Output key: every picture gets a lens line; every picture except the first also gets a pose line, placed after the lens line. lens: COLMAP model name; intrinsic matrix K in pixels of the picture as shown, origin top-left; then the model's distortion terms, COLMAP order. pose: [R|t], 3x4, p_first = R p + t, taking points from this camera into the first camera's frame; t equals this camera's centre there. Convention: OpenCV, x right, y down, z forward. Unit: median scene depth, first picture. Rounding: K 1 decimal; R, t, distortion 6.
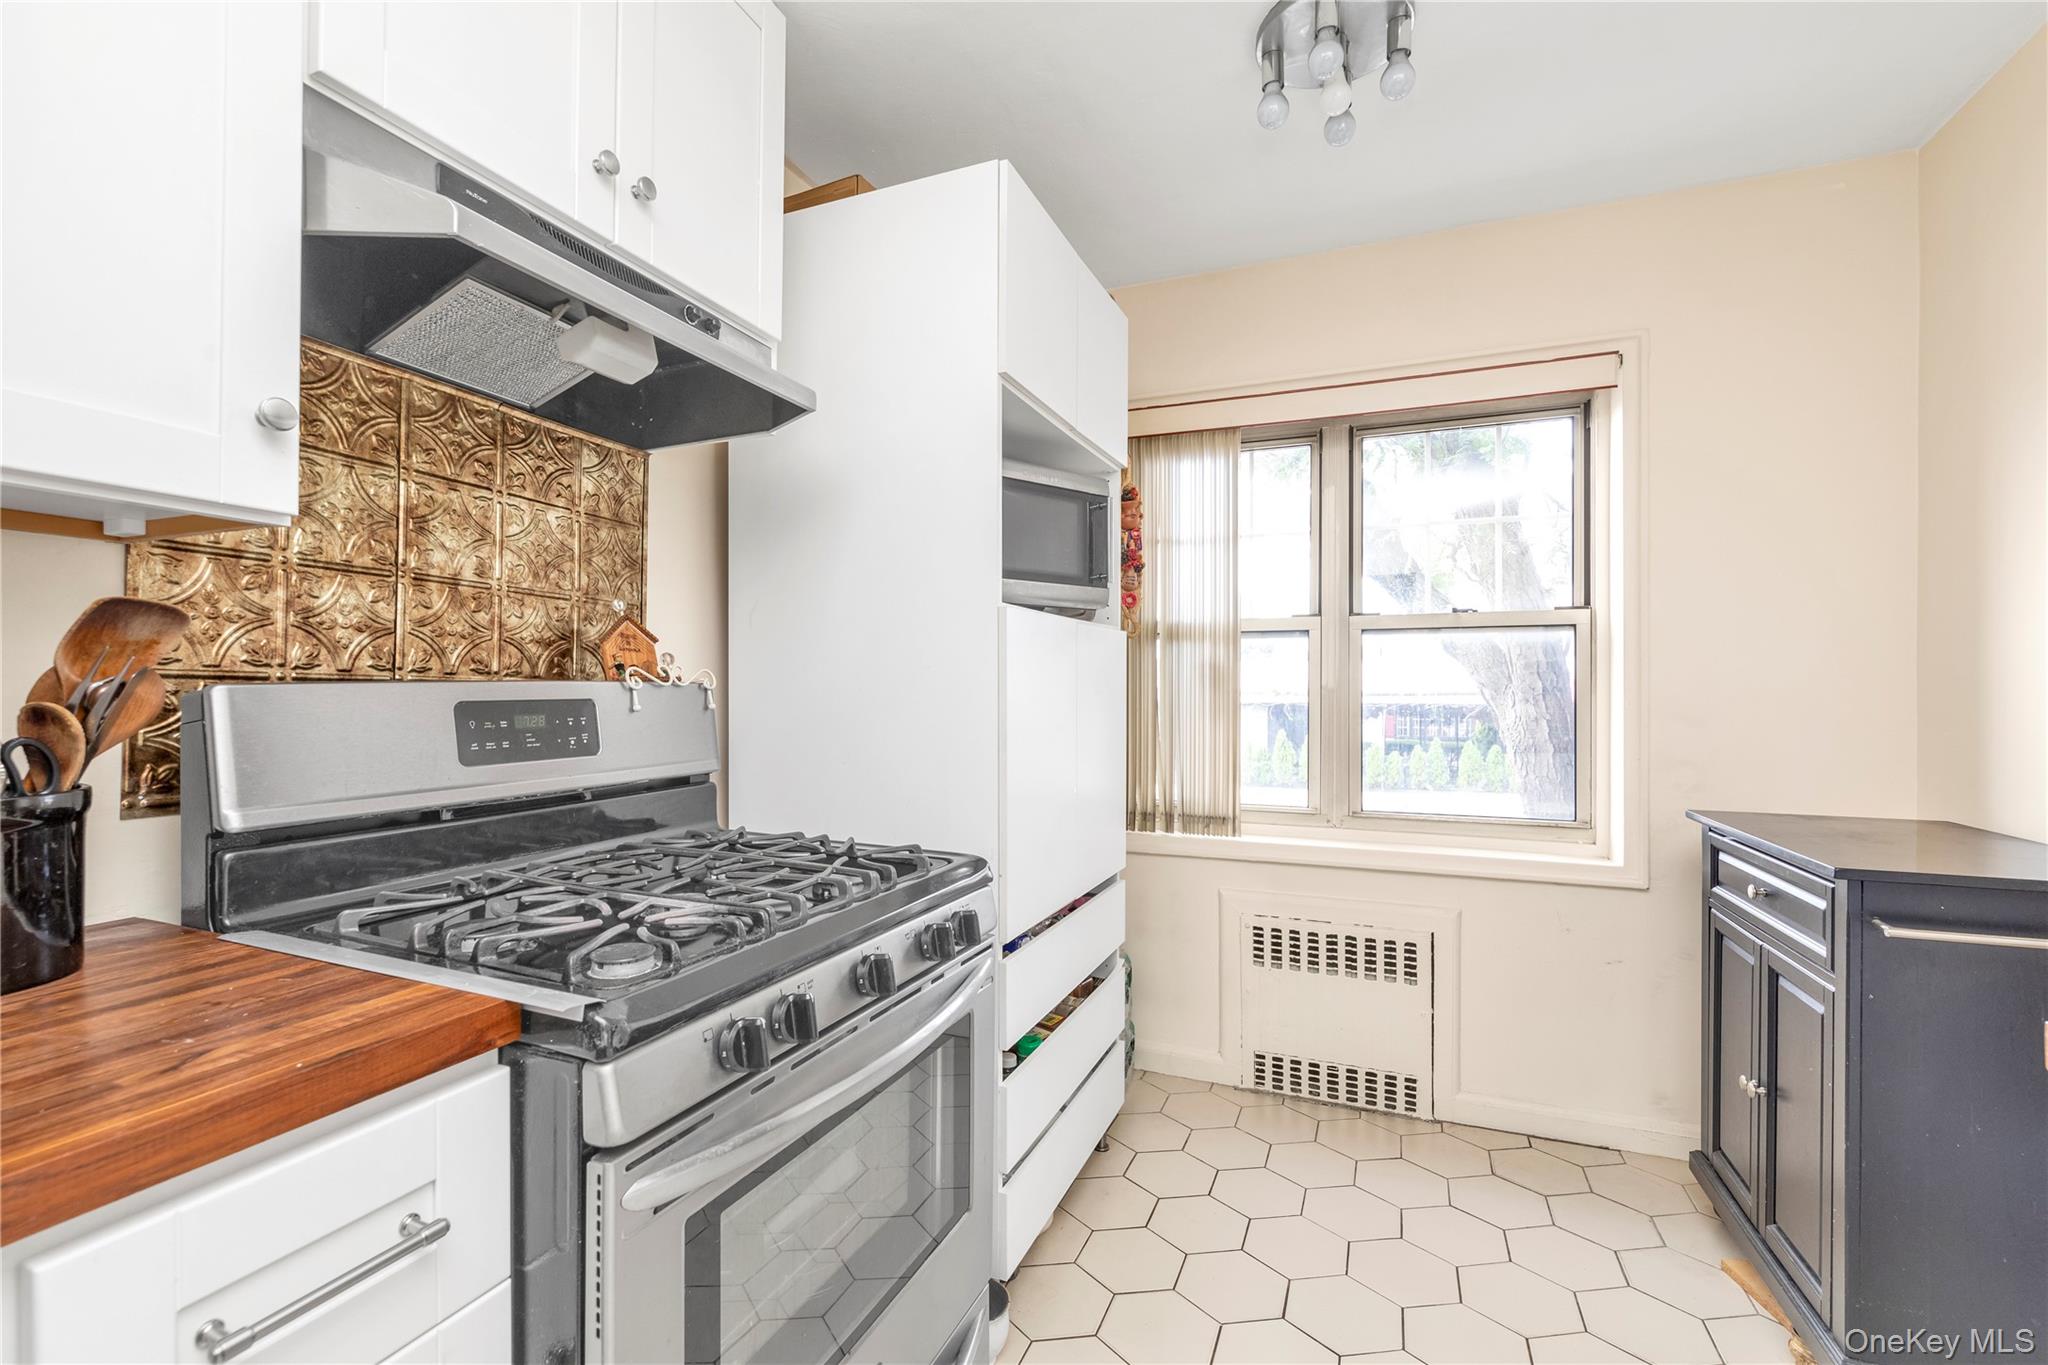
lens RADIAL K [[892.3, 0, 1014.4], [0, 892.3, 691.0], [0, 0, 1]] dist [0.001275, 0.000011]
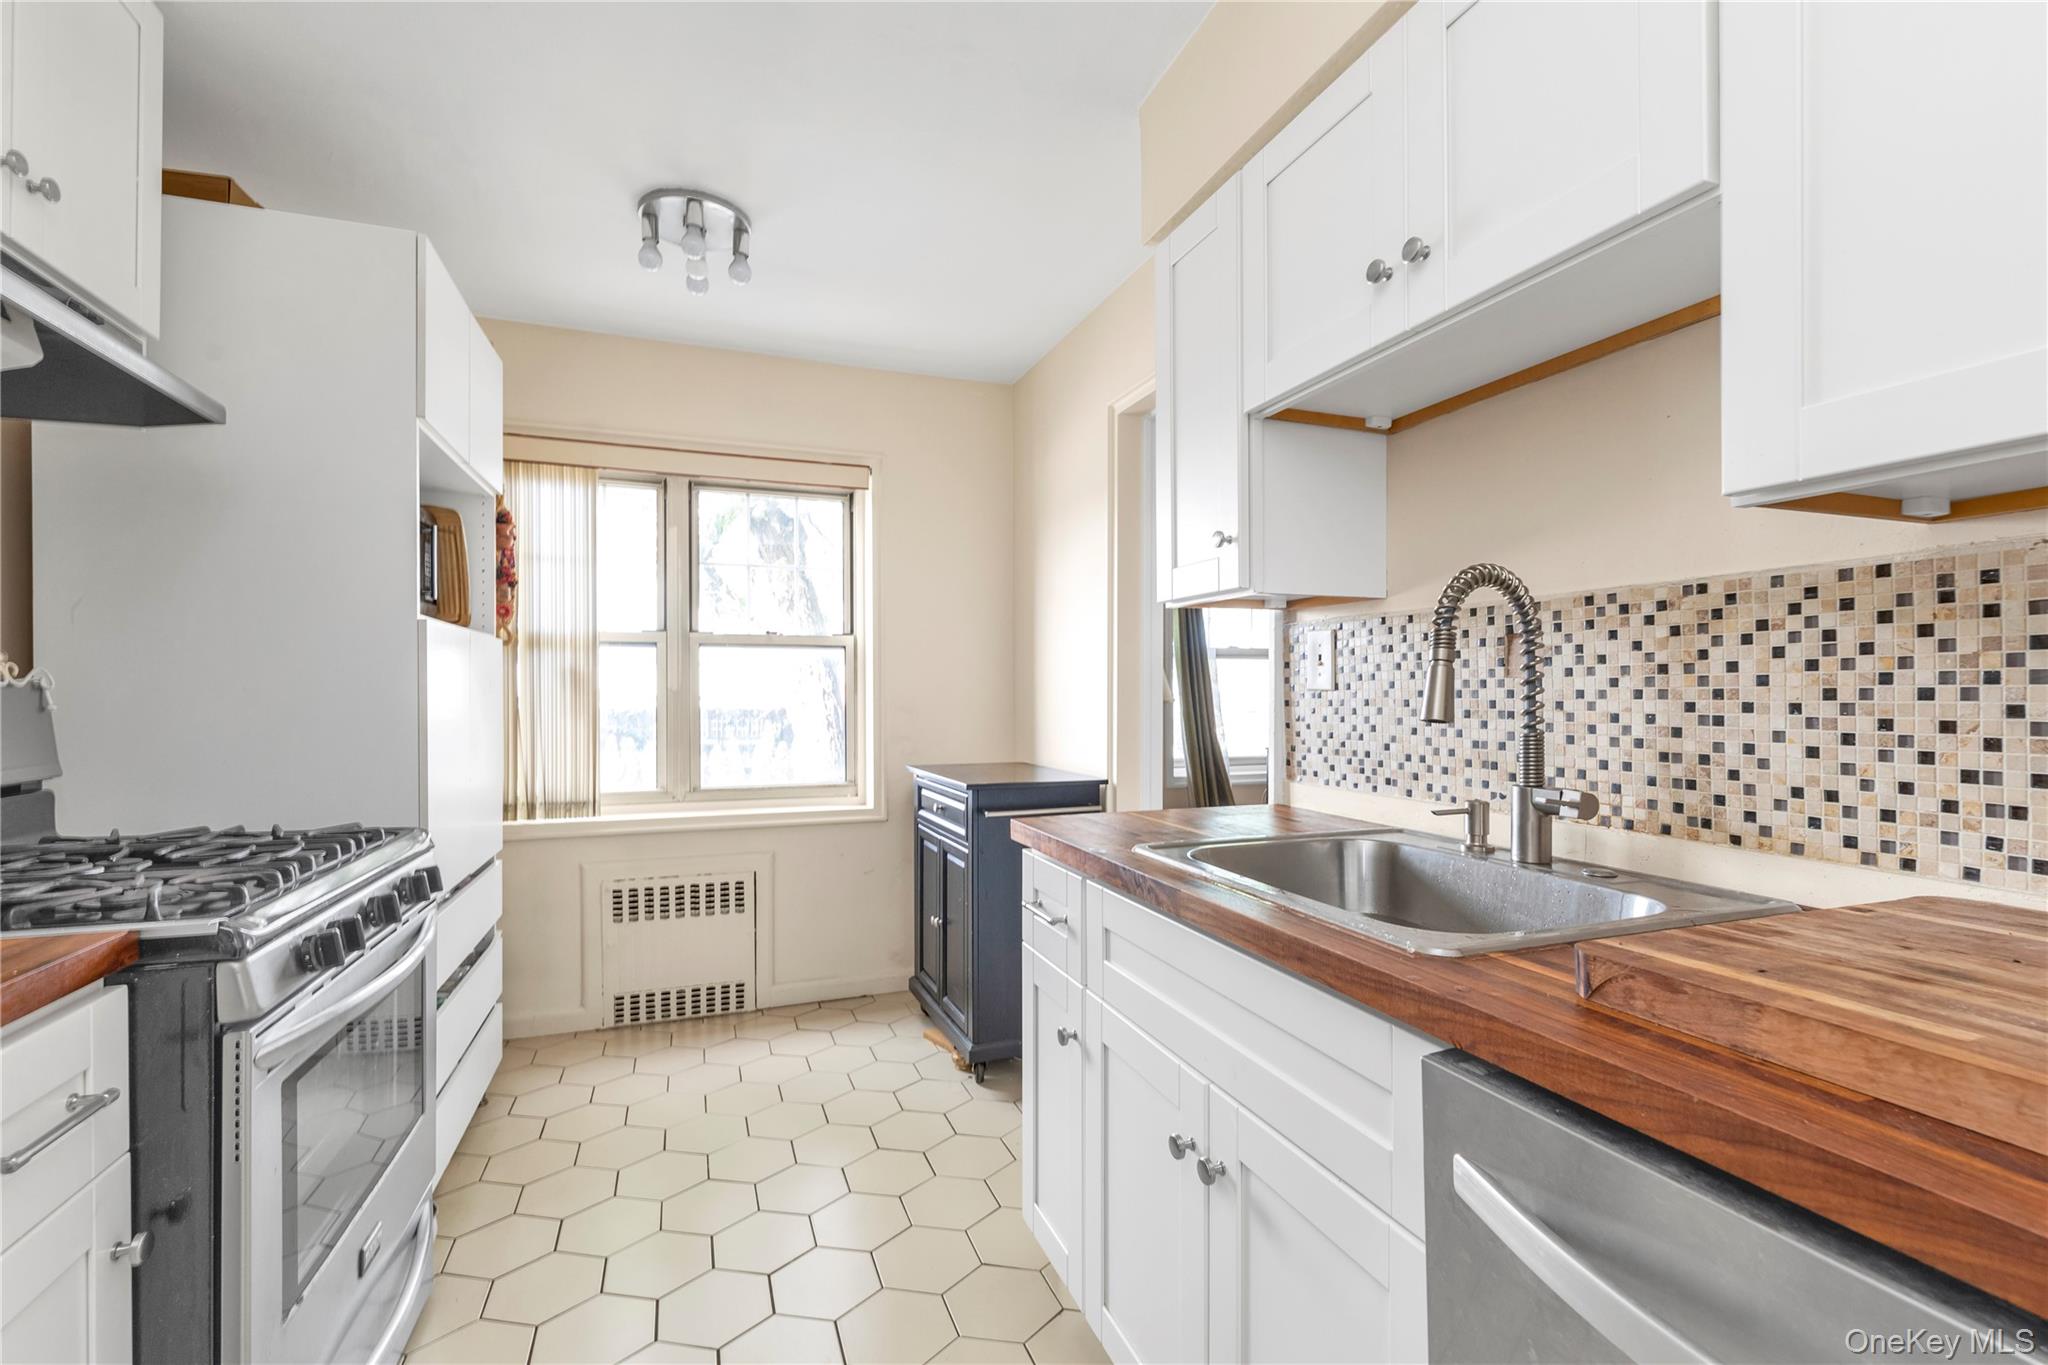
lens RADIAL K [[892.3, 0, 1014.4], [0, 892.3, 691.0], [0, 0, 1]] dist [0.001275, 0.000011]
pose [[0.730925, -0.001590, 0.682456, -0.174017], [0.005314, 0.999980, -0.003361, 0.005861], [-0.682437, 0.006083, 0.730919, -0.268129]]
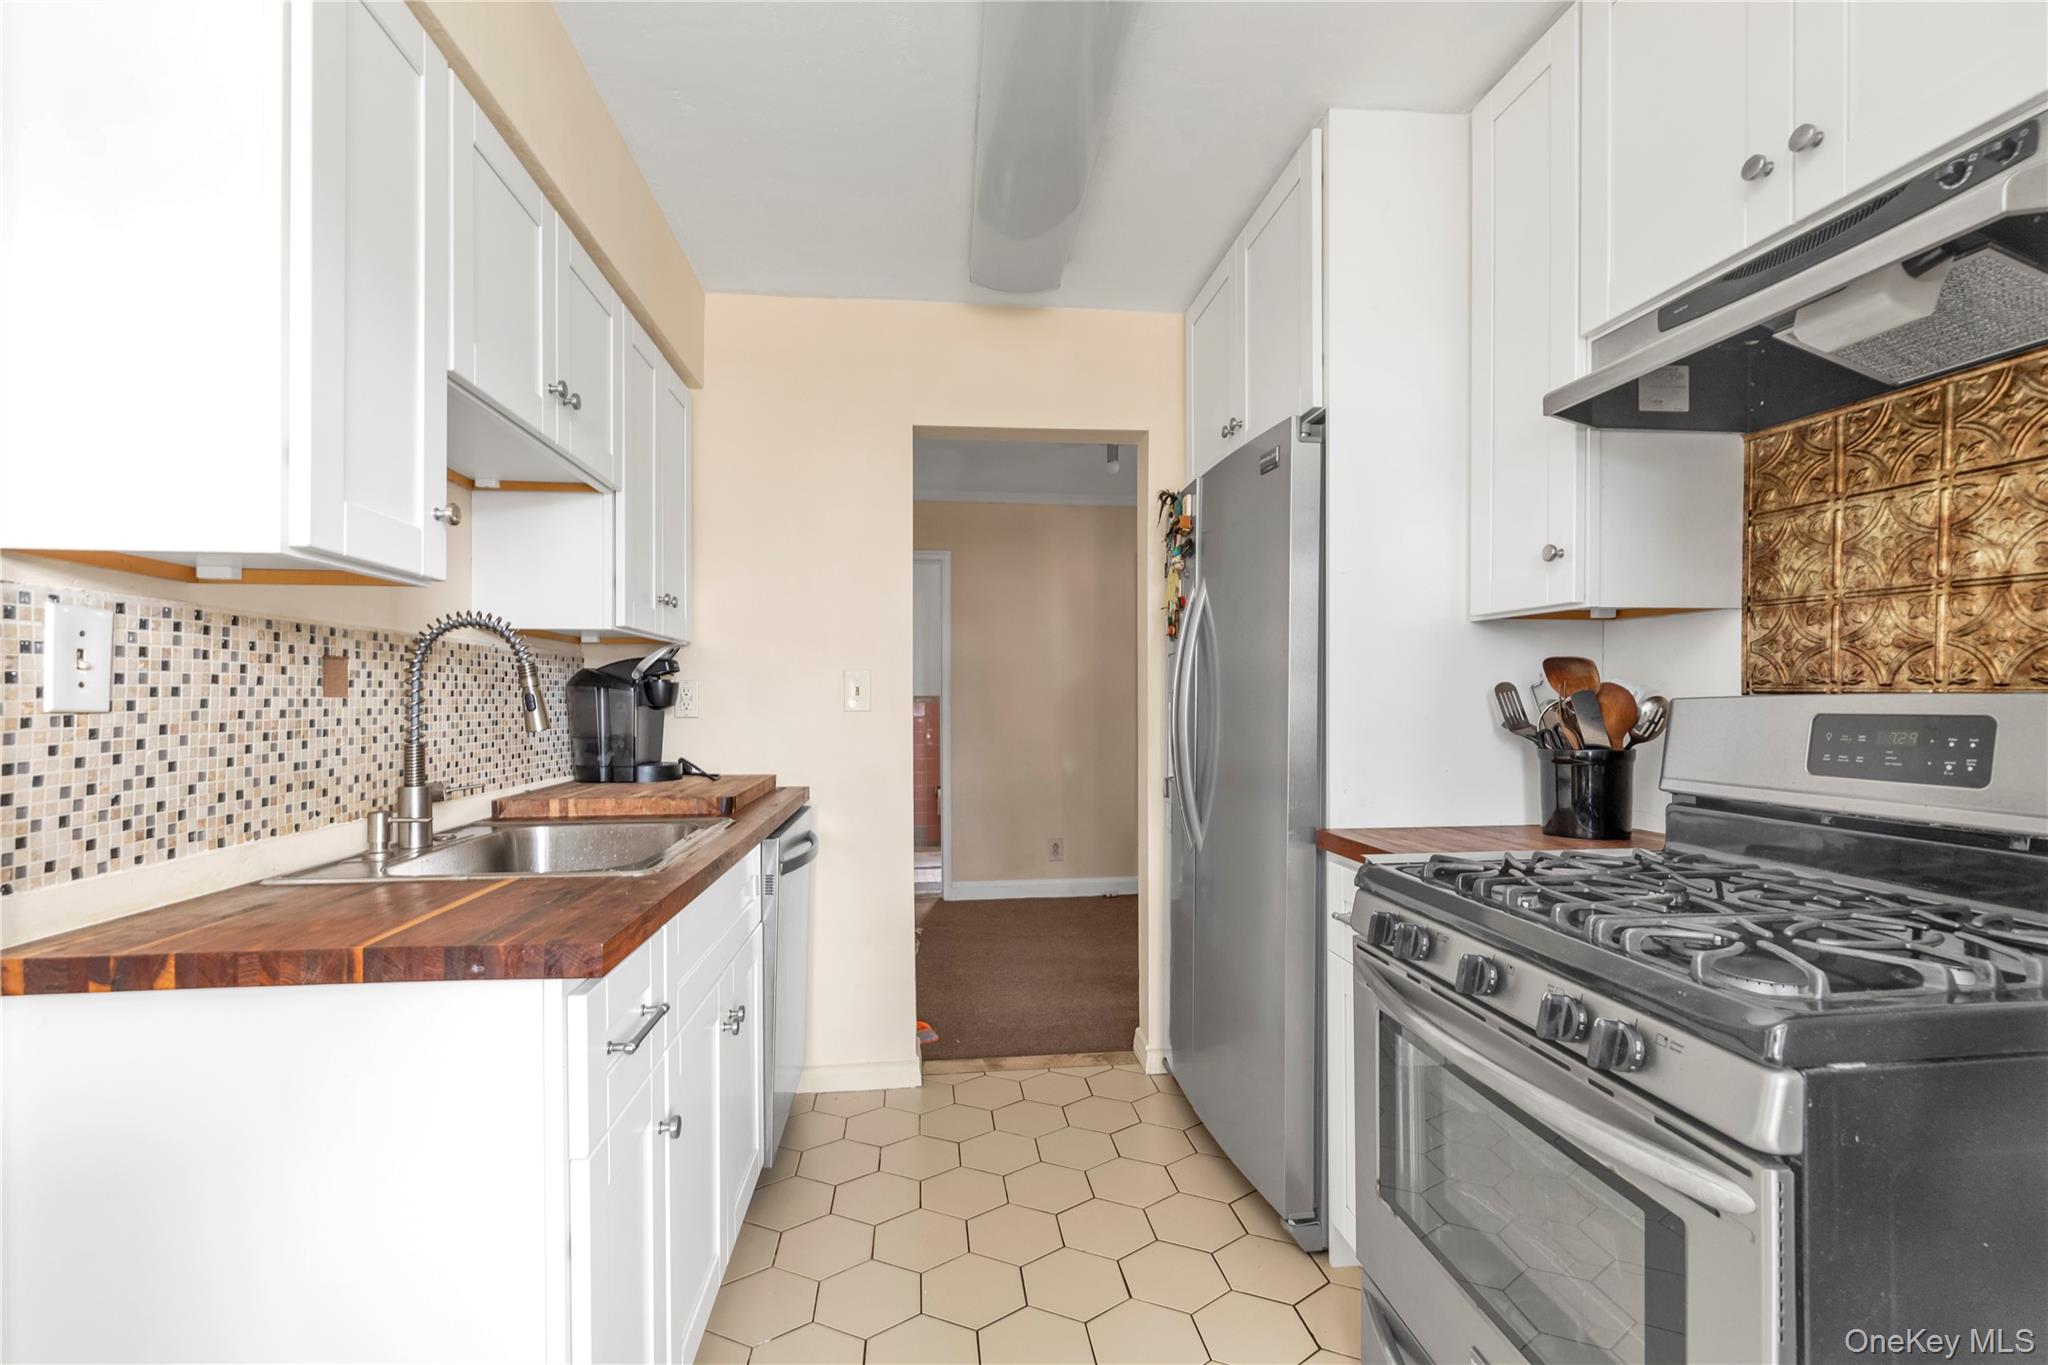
lens RADIAL K [[892.3, 0, 1014.4], [0, 892.3, 691.0], [0, 0, 1]] dist [0.001275, 0.000011]
pose [[-0.874094, -0.003640, -0.485744, 0.409208], [-0.000314, 0.999976, -0.006927, -0.004314], [0.485757, -0.005902, -0.874074, 0.814397]]
